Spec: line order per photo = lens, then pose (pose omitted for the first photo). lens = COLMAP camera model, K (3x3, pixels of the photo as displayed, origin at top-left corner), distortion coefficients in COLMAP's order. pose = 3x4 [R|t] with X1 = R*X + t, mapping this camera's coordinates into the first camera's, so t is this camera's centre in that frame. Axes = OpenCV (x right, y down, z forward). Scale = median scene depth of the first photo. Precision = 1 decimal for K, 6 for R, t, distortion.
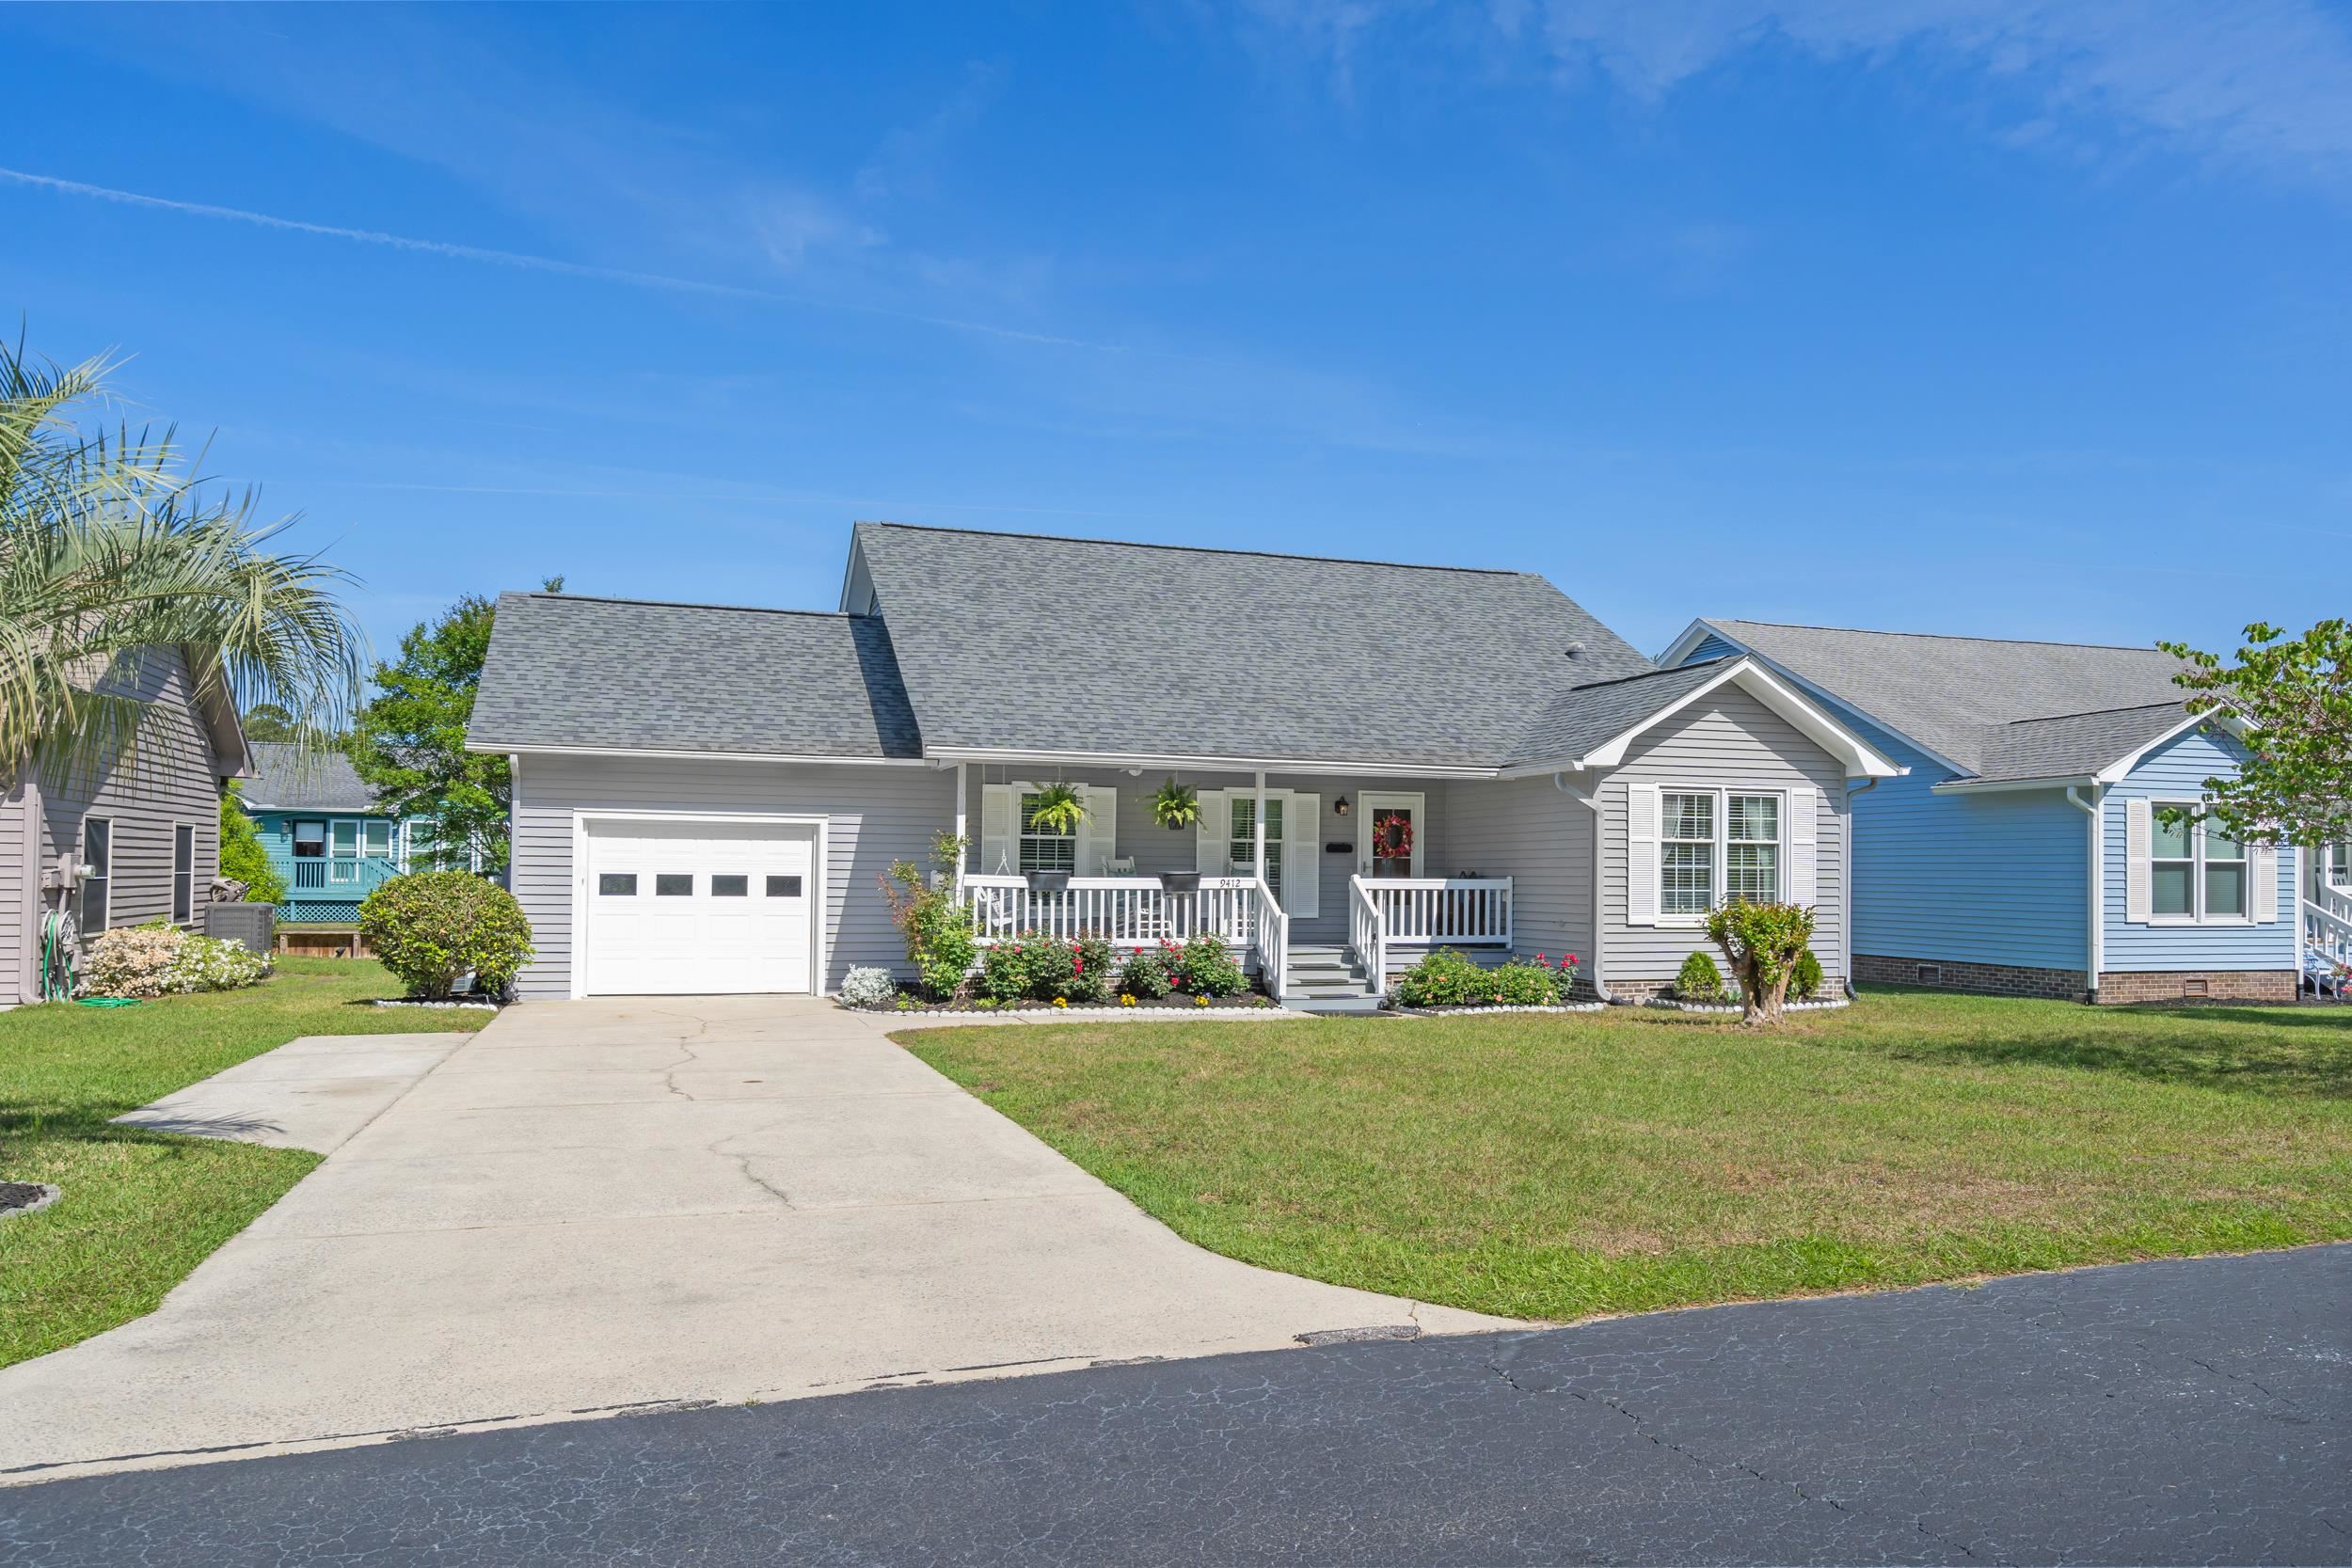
lens RADIAL K [[1639.2, 0, 1103.3], [0, 1639.2, 815.3], [0, 0, 1]] dist [0.005740, -0.004234]
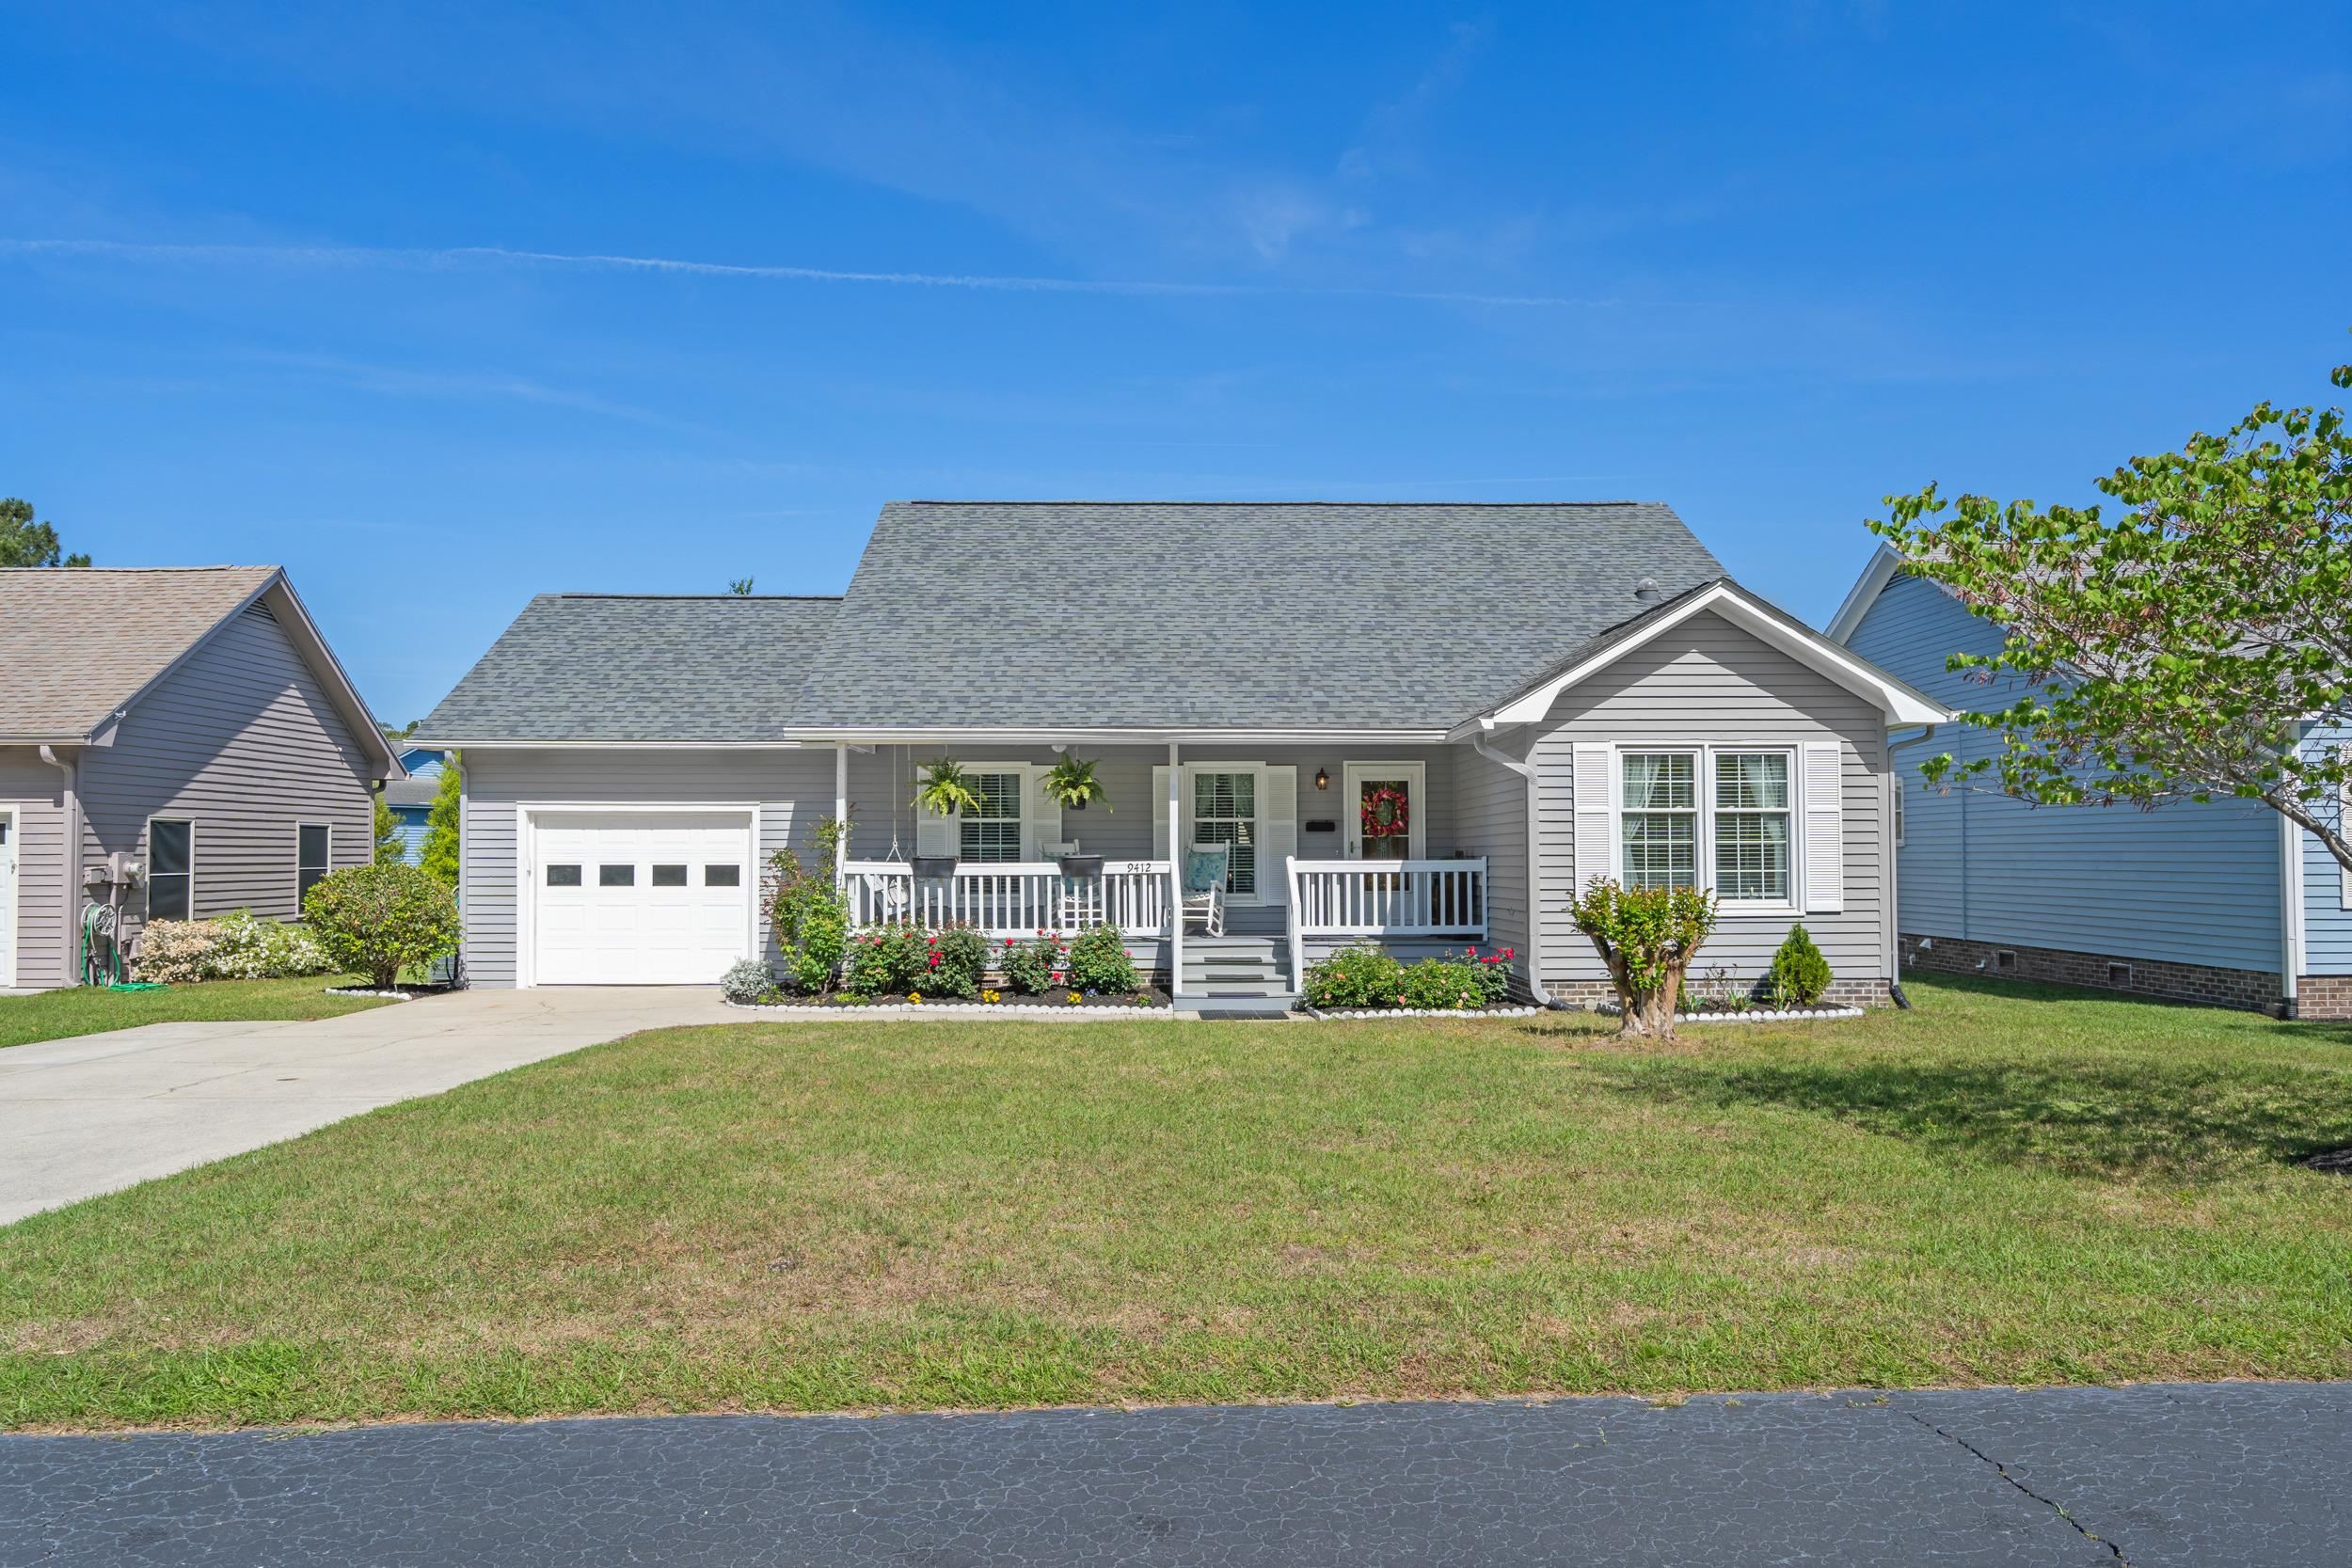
lens RADIAL K [[1639.2, 0, 1157.3], [0, 1639.2, 805.6], [0, 0, 1]] dist [0.005740, -0.004234]
pose [[0.953861, -0.021602, -0.299471, 0.358923], [0.022521, 0.999746, -0.000384, 0.007598], [0.299404, -0.006378, 0.954105, 0.141609]]
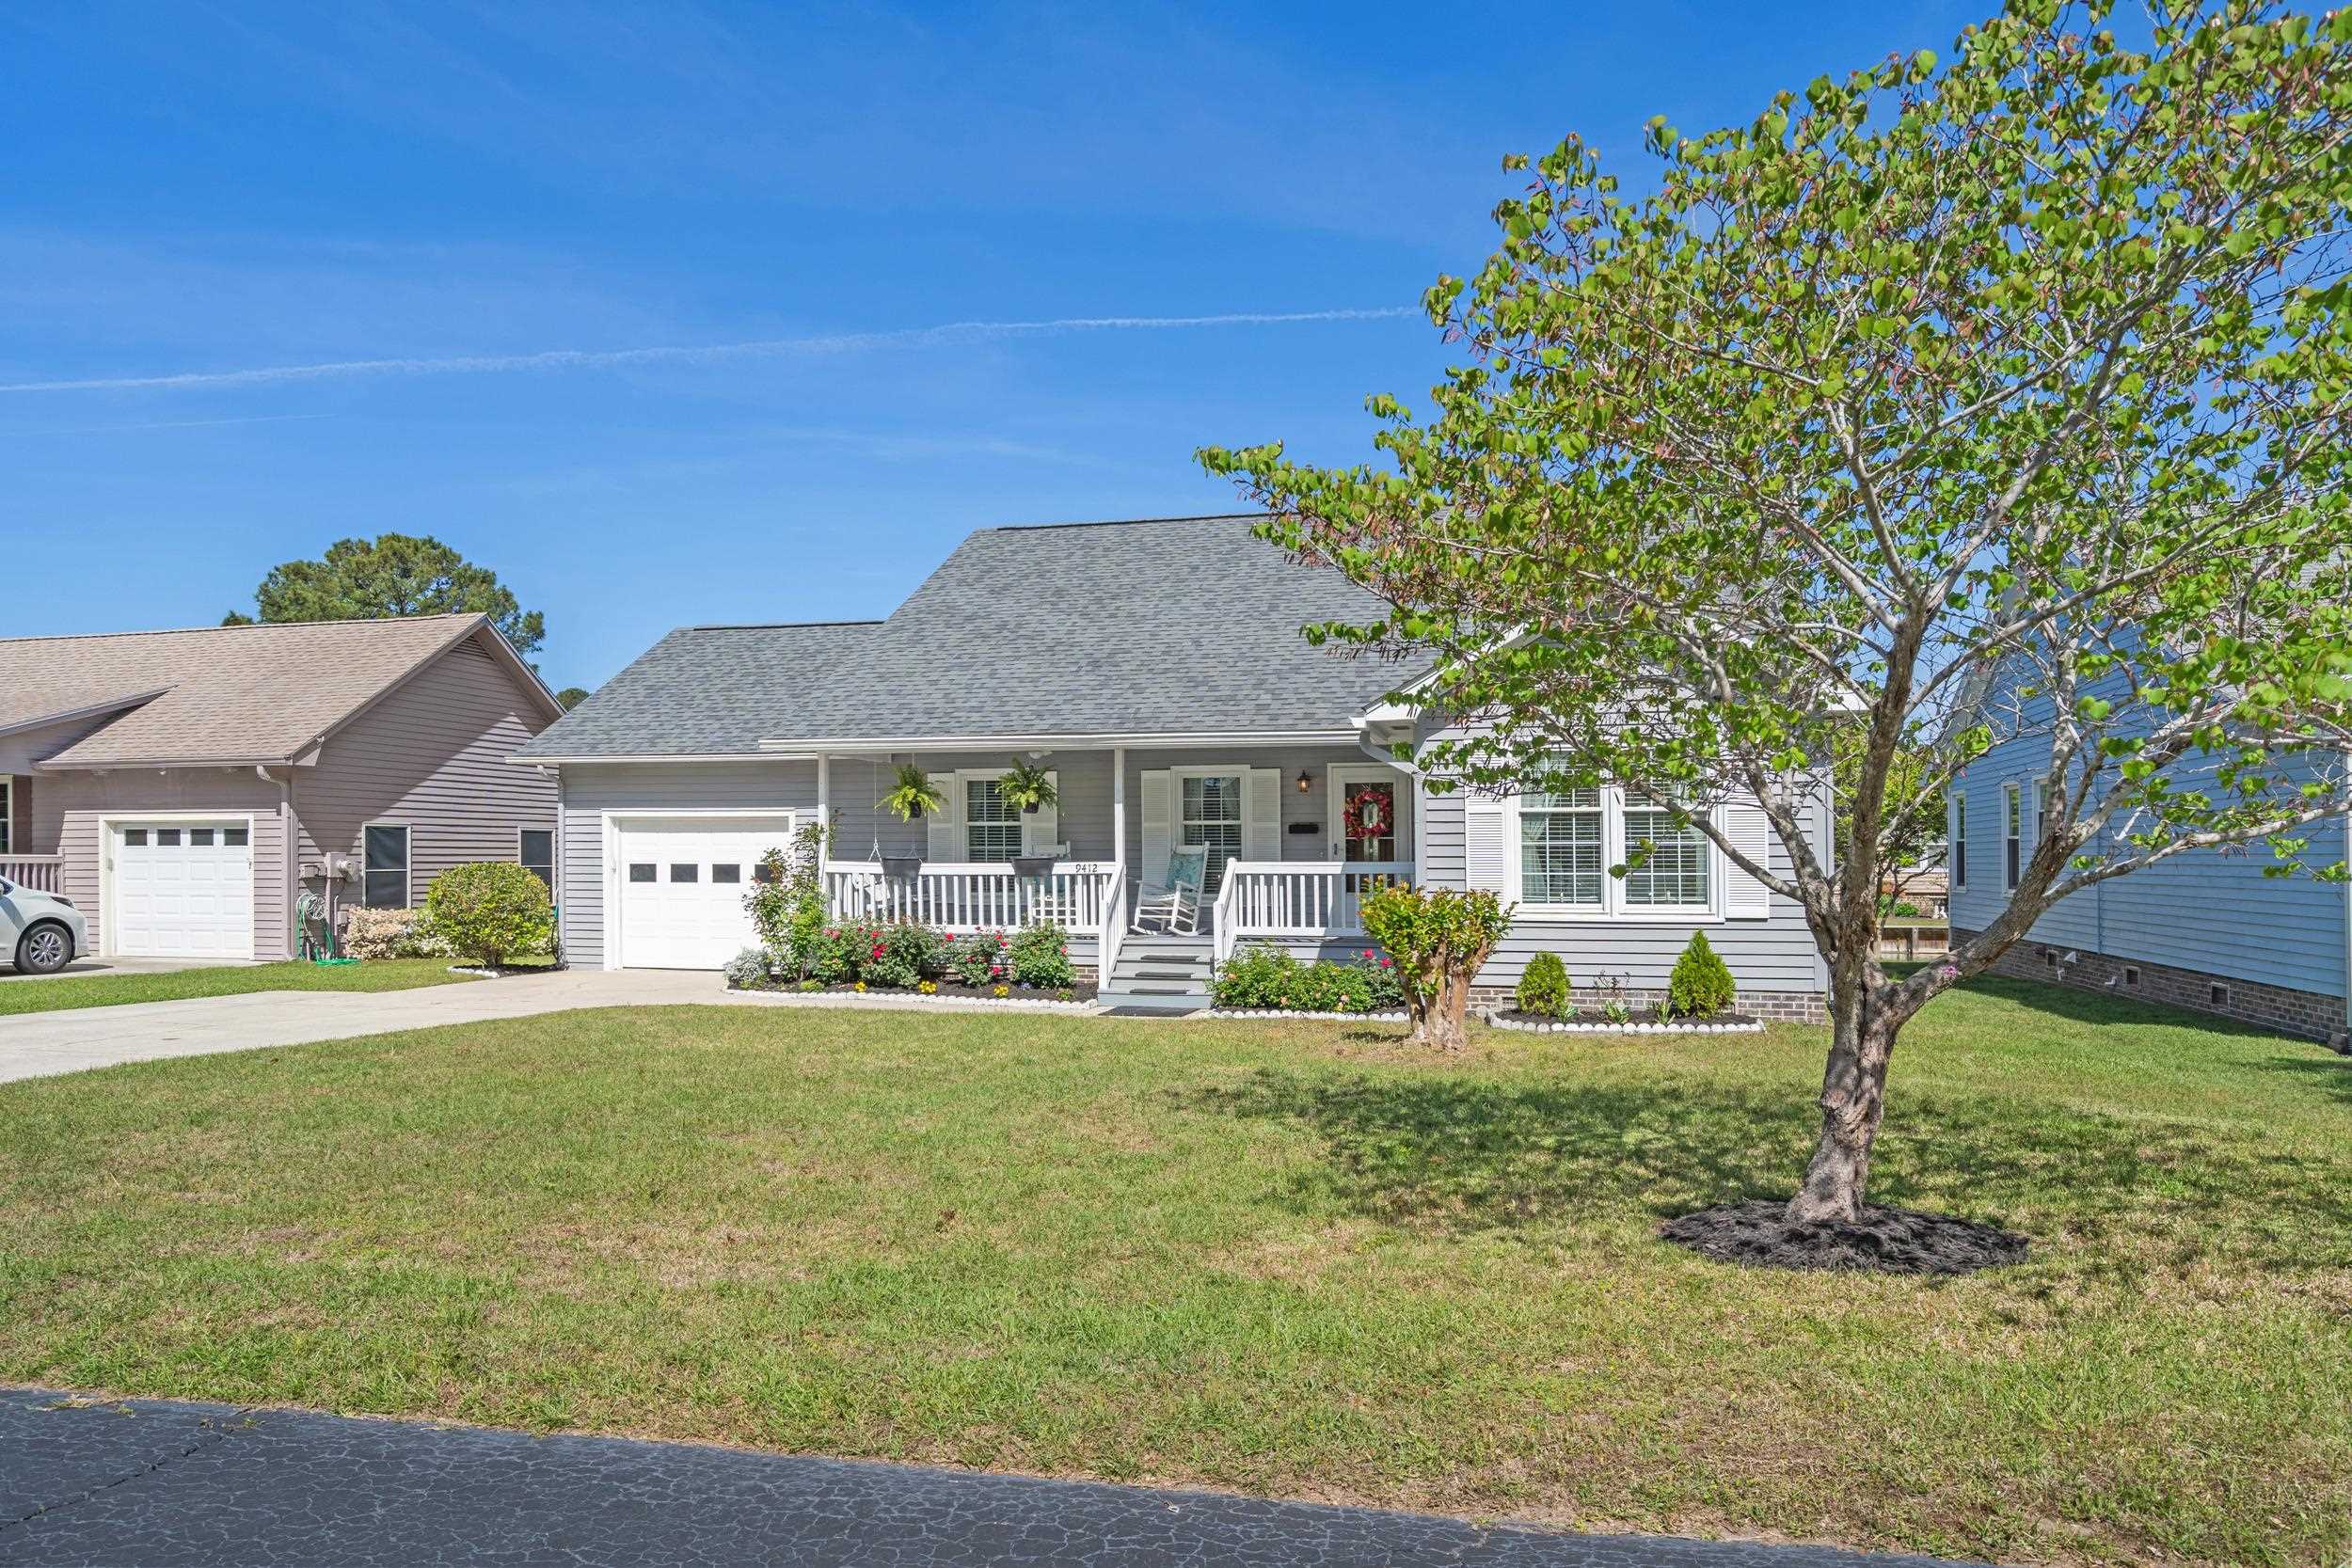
lens RADIAL K [[1534.0, 0, 1092.5], [0, 1534.0, 836.9], [0, 0, 1]] dist [-0.000868, -0.000033]
pose [[0.834947, -0.017993, -0.550036, 0.568650], [0.027346, 0.999587, 0.008812, 0.015692], [0.549650, -0.022399, 0.835095, 0.267554]]
